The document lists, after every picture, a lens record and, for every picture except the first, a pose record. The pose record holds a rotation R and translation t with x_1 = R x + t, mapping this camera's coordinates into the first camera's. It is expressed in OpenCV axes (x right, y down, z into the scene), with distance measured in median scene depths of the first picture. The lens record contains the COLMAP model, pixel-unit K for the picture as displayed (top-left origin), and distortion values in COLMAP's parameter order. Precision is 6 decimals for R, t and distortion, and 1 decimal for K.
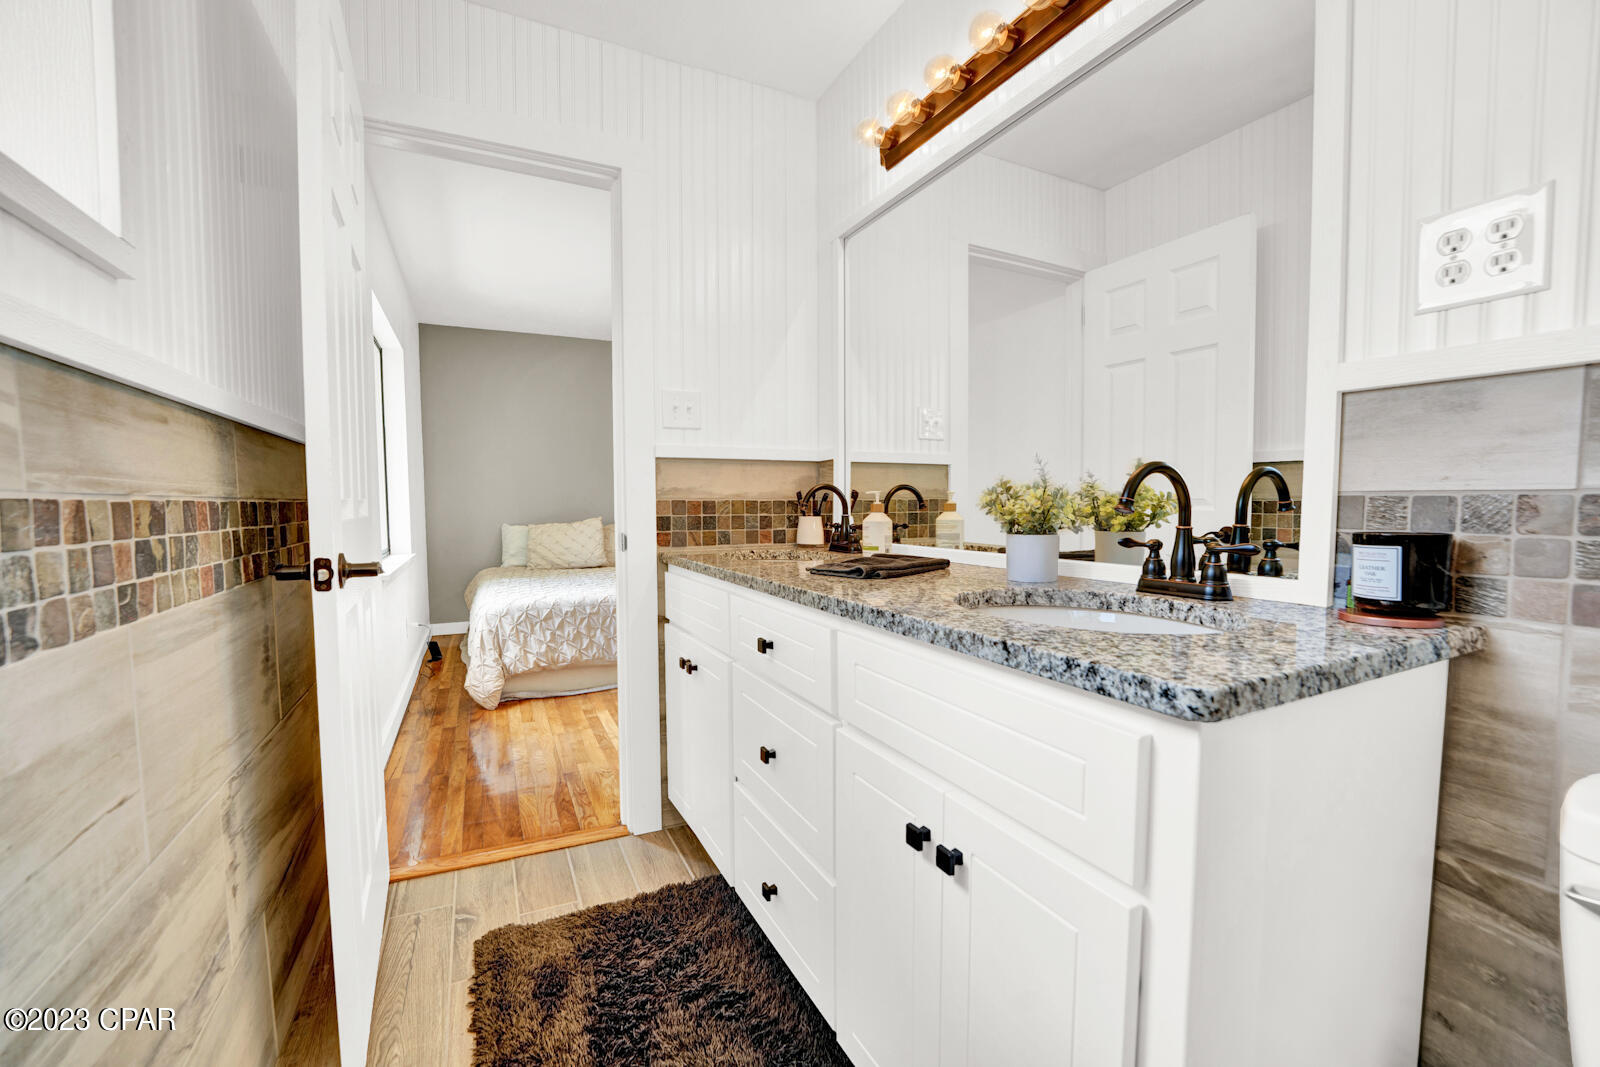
lens RADIAL K [[651.2, 0, 790.3], [0, 651.2, 538.2], [0, 0, 1]] dist [-0.023145, 0.000210]
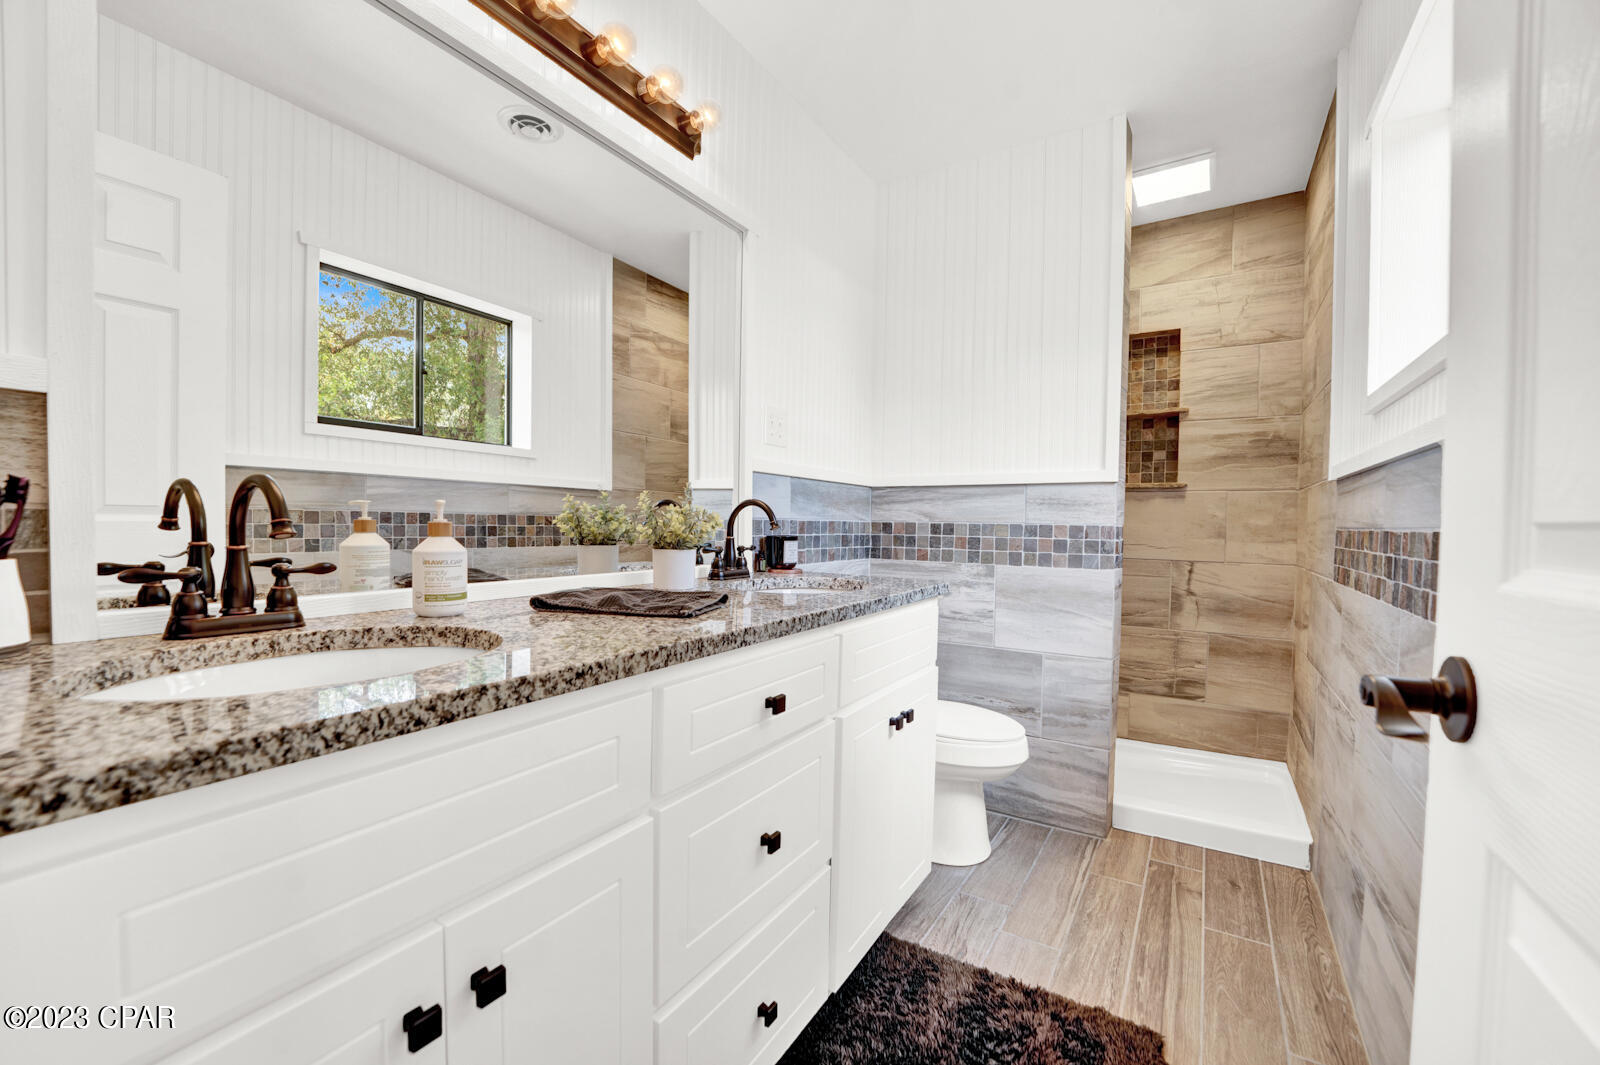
lens RADIAL K [[651.2, 0, 790.3], [0, 651.2, 537.2], [0, 0, 1]] dist [-0.023145, 0.000210]
pose [[-0.519388, -0.020689, 0.854288, -0.698330], [0.037175, 0.998213, 0.046776, -0.069849], [-0.853729, 0.056053, -0.517691, 1.334250]]
